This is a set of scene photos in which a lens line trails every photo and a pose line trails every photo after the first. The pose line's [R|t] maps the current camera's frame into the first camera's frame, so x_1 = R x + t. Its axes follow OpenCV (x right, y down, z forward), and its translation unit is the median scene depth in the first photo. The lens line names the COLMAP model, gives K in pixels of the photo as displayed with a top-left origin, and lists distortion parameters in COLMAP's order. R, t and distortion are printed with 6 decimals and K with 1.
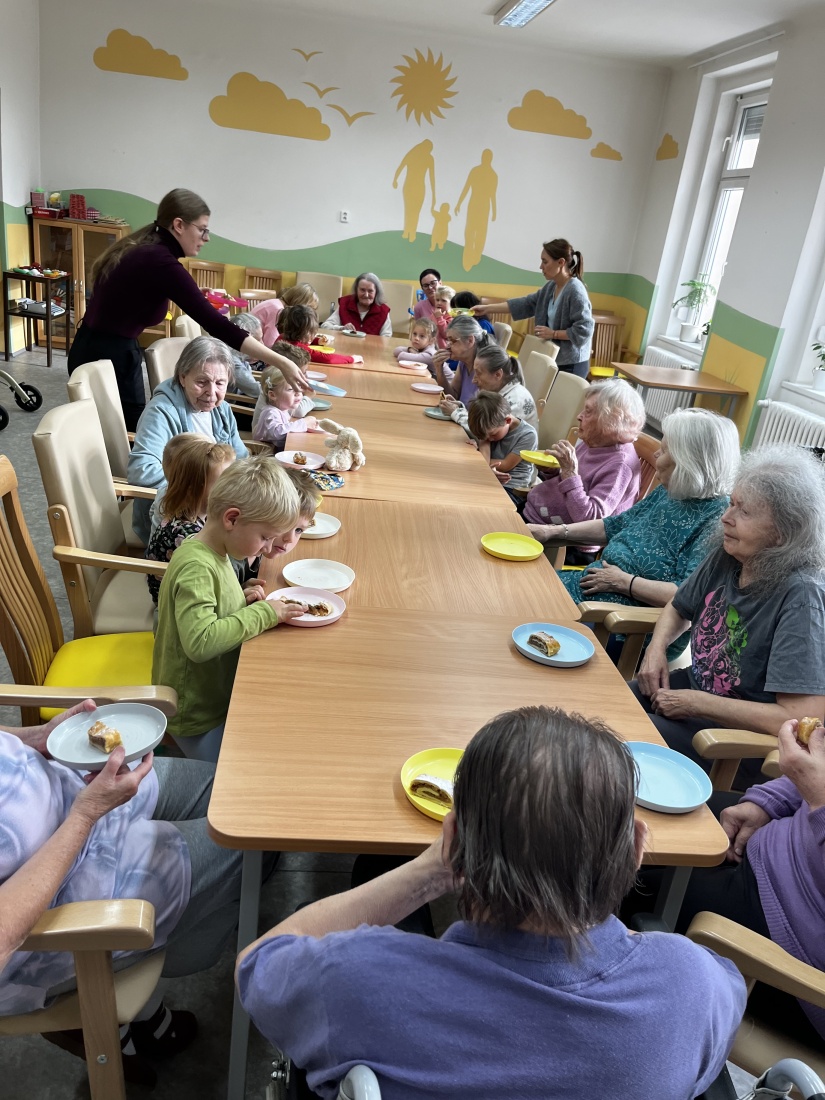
lens RADIAL K [[823.4, 0, 415.3], [0, 823.4, 551.0], [0, 0, 1]] dist [0.039982, -0.071900]
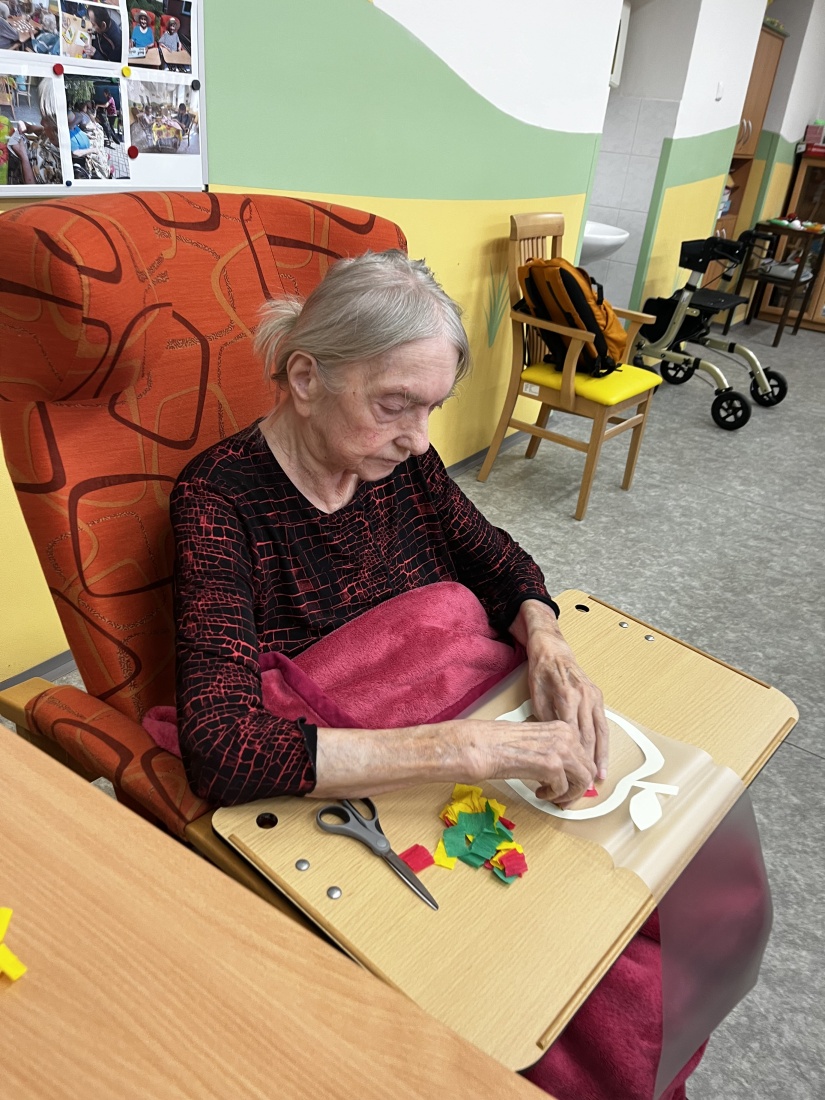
lens RADIAL K [[823.4, 0, 401.7], [0, 823.4, 556.2], [0, 0, 1]] dist [0.039982, -0.071900]
pose [[0.755497, 0.255208, -0.603401, -0.175744], [-0.233143, 0.965448, 0.116426, -0.036650], [0.612266, 0.052719, 0.788893, 0.162233]]
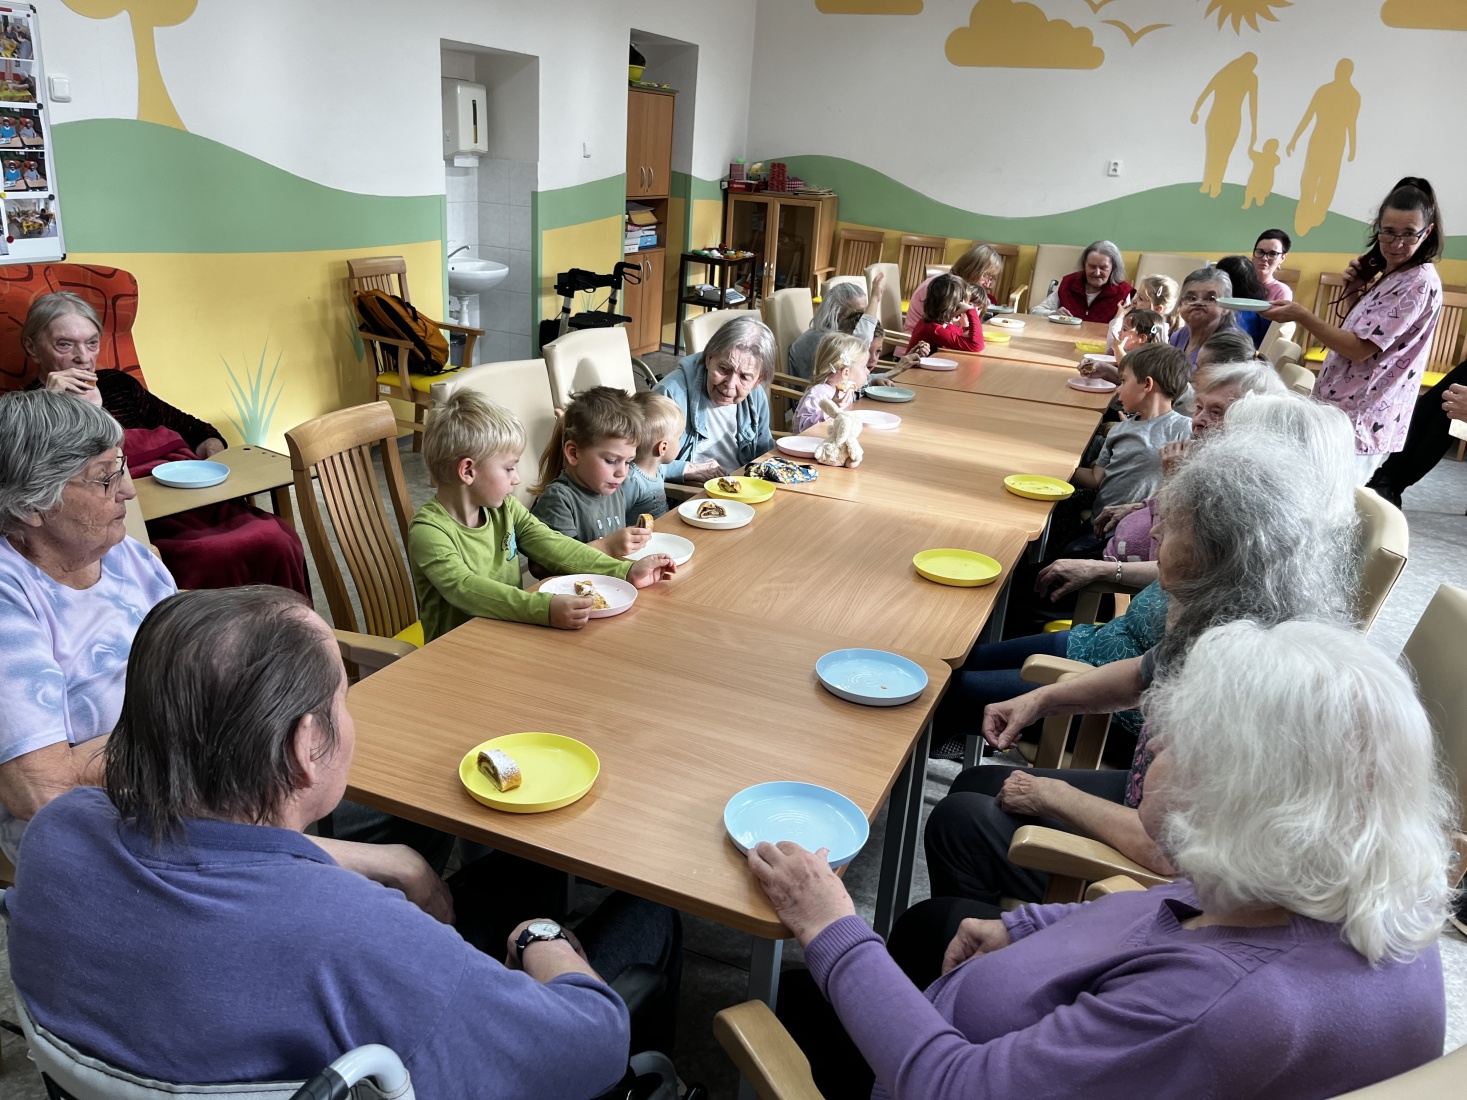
lens RADIAL K [[1098.1, 0, 731.9], [0, 1098.1, 548.9], [0, 0, 1]] dist [0.039982, -0.071900]
pose [[0.876859, 0.097417, -0.470775, 0.115589], [-0.132623, 0.990272, -0.042106, 0.012662], [0.462093, 0.099357, 0.881248, 0.026772]]
